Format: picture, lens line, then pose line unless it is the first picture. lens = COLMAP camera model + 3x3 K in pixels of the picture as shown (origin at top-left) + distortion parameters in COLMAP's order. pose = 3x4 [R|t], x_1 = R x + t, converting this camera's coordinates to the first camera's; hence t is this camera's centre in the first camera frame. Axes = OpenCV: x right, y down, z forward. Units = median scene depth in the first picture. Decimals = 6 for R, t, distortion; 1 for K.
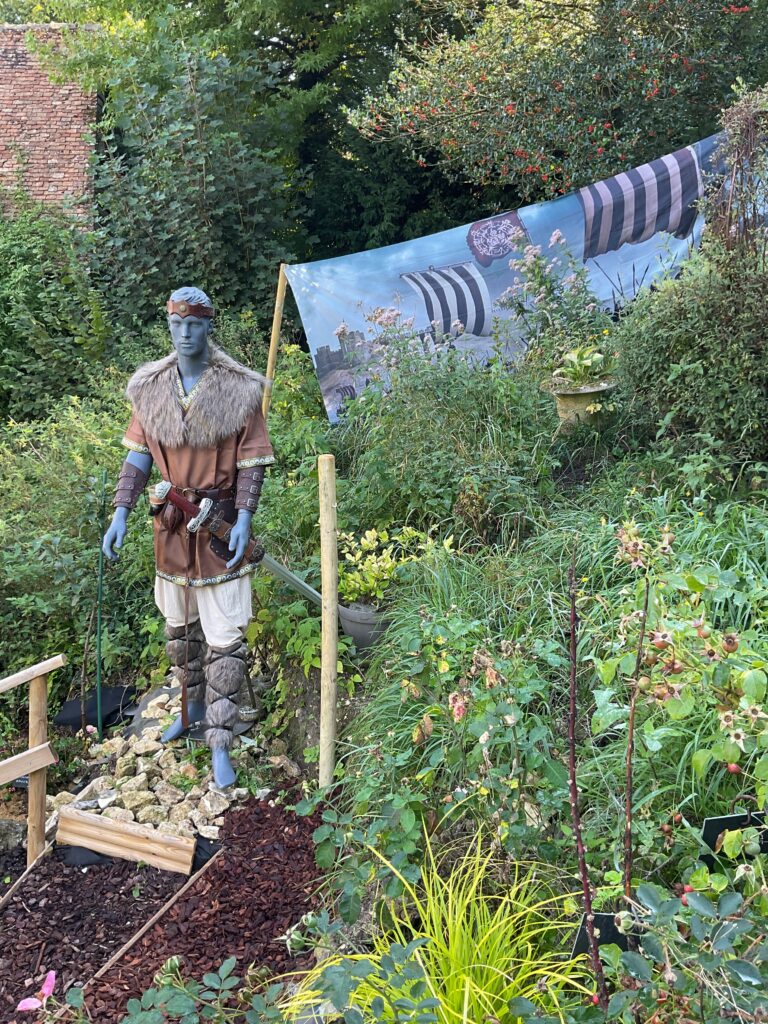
lens RADIAL K [[836.7, 0, 382.9], [0, 836.7, 505.4], [0, 0, 1]] dist [0.117857, -0.238923]
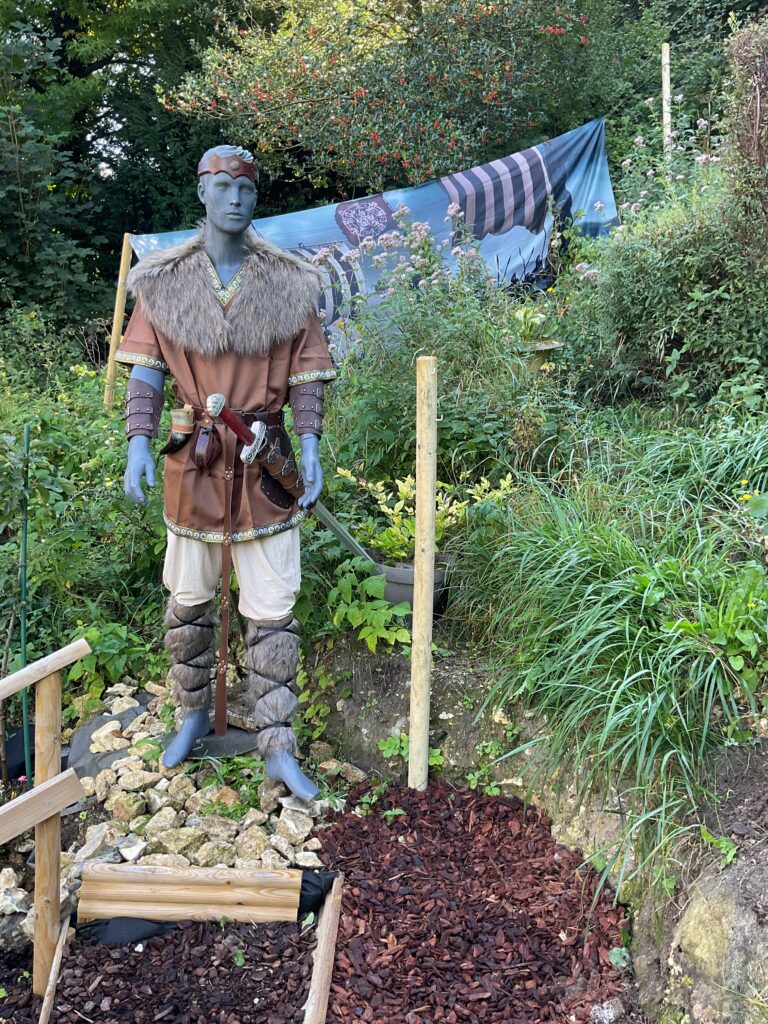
lens RADIAL K [[838.8, 0, 375.2], [0, 838.8, 509.3], [0, 0, 1]] dist [0.093615, -0.178508]
pose [[0.941799, -0.045621, 0.333065, -0.357920], [0.068013, 0.996118, -0.055877, 0.117707], [-0.329223, 0.075277, 0.941247, 0.243453]]
